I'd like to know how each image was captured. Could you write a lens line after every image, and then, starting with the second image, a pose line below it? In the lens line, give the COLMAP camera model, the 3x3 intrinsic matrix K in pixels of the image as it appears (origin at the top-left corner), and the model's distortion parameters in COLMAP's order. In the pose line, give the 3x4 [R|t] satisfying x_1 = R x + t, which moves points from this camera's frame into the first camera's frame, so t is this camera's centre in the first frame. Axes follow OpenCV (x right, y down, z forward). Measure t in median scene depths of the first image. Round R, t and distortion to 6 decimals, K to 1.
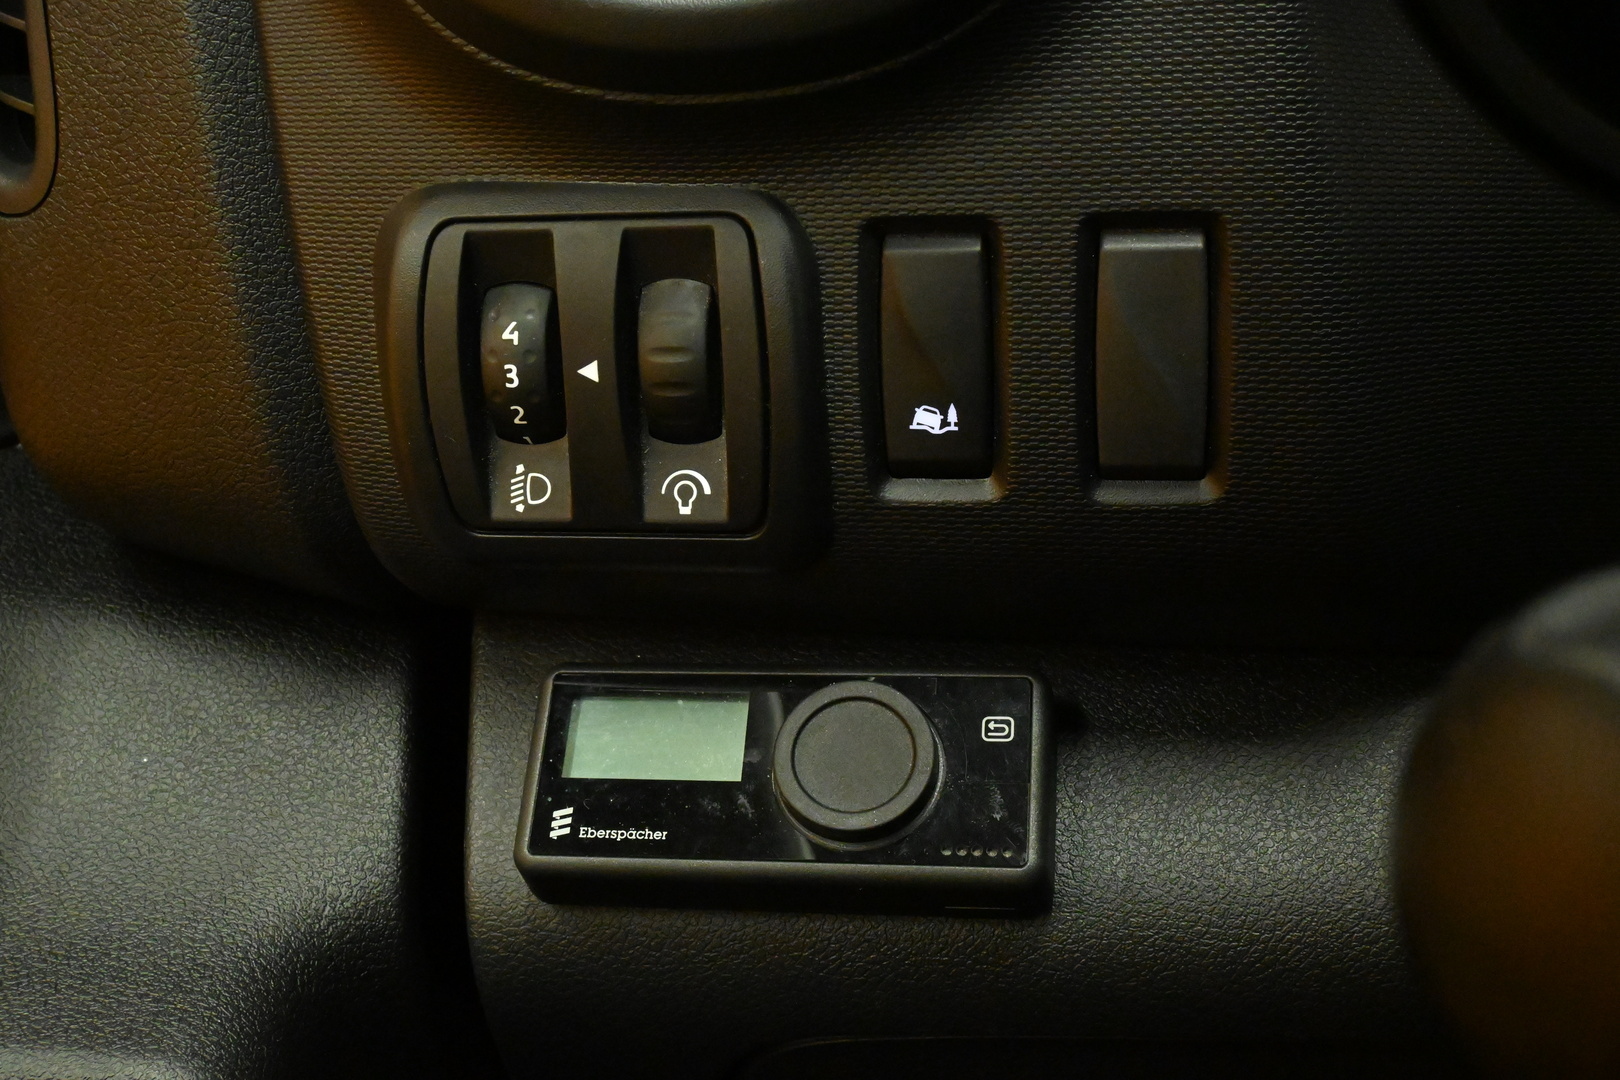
lens RADIAL K [[1915.1, 0, 810.0], [0, 1915.1, 540.0], [0, 0, 1]] dist [-0.029646, -0.029372]
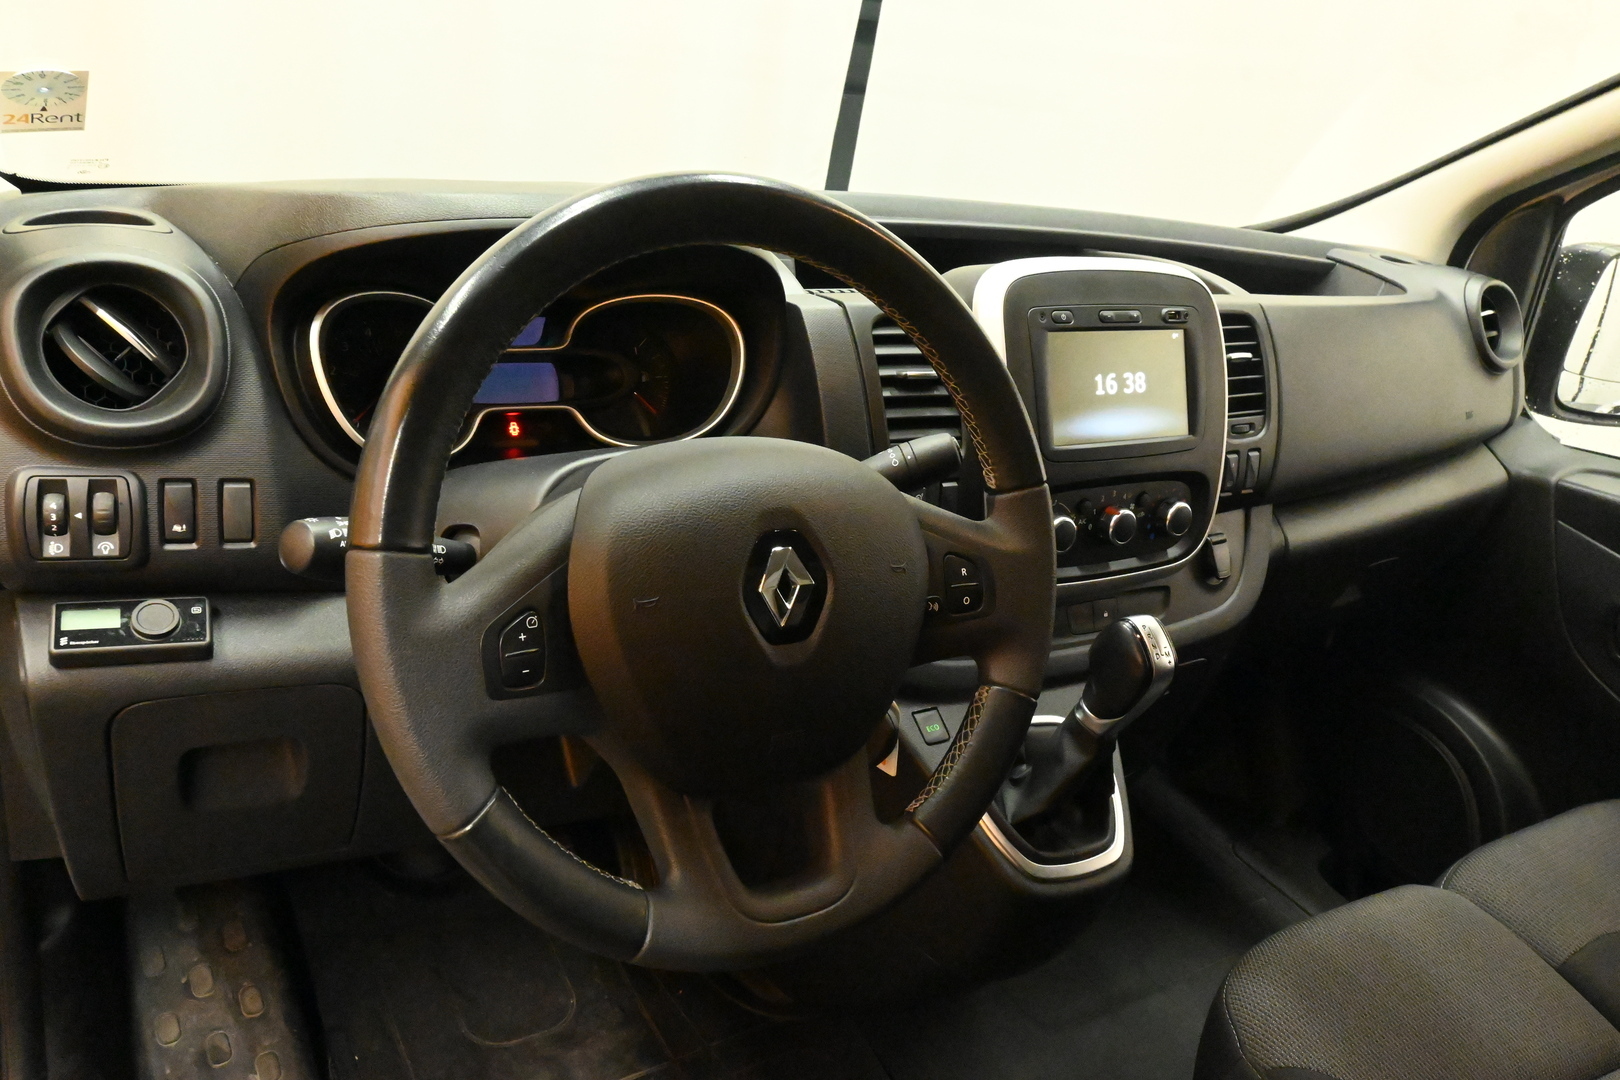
lens RADIAL K [[1262.1, 0, 810.0], [0, 1262.1, 540.0], [0, 0, 1]] dist [0.003582, 0.002808]
pose [[0.816798, 0.000750, 0.576924, -0.372853], [0.080793, 0.989996, -0.115673, 0.365030], [-0.571239, 0.141093, 0.808566, -1.843319]]
